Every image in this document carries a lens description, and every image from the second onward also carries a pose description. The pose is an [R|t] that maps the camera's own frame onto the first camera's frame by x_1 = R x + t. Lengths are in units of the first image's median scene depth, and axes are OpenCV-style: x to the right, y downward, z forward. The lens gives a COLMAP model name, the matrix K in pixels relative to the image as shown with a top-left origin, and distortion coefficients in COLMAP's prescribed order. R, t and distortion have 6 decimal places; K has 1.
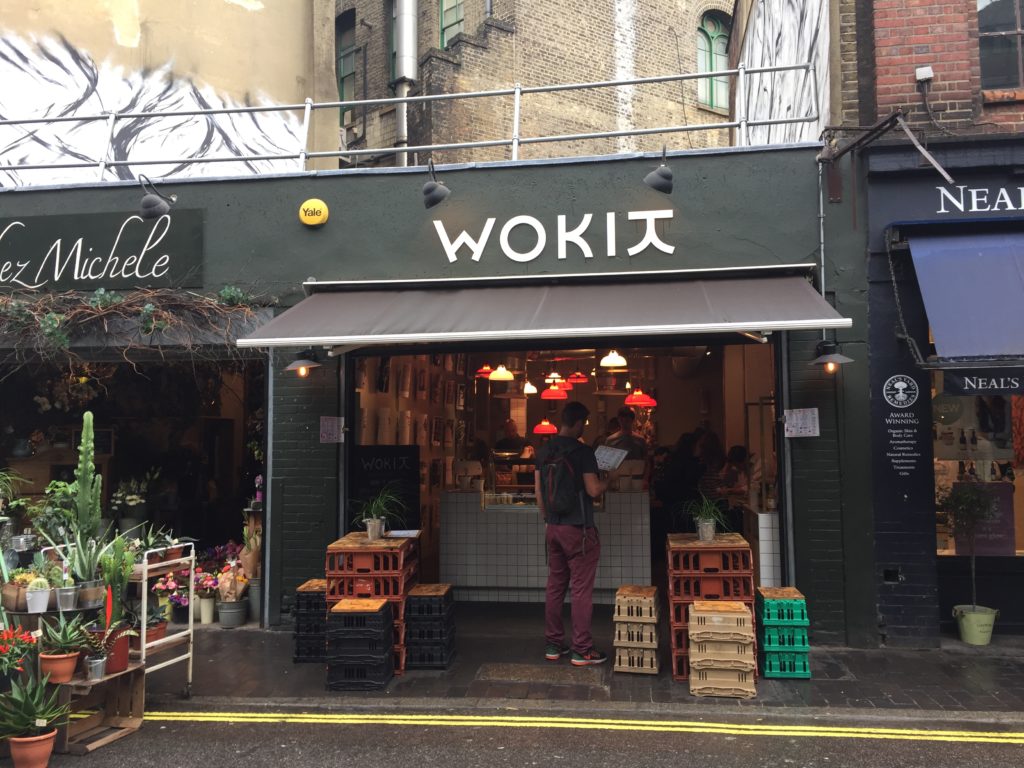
lens RADIAL K [[871.0, 0, 512.0], [0, 871.0, 384.0], [0, 0, 1]] dist [0.088675, -0.170593]
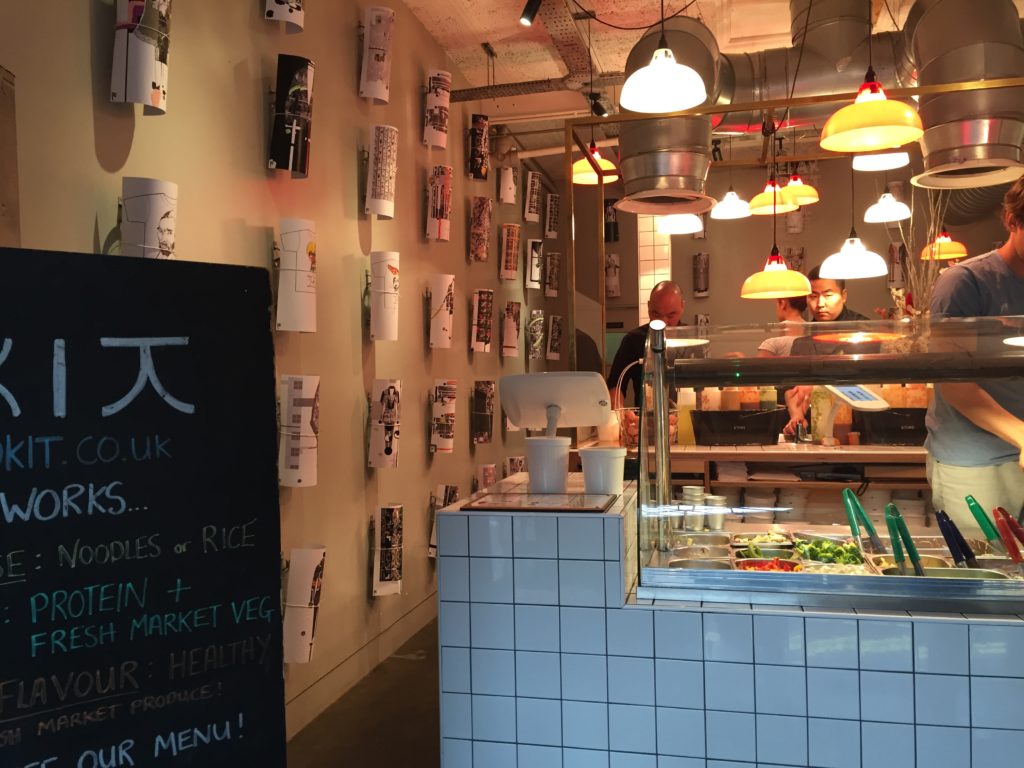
lens RADIAL K [[871.0, 0, 512.0], [0, 871.0, 384.0], [0, 0, 1]] dist [0.088675, -0.170593]
pose [[0.995832, -0.017186, -0.089570, -0.029834], [0.024321, 0.996563, 0.079189, 0.050902], [0.087901, -0.081038, 0.992827, 0.535837]]
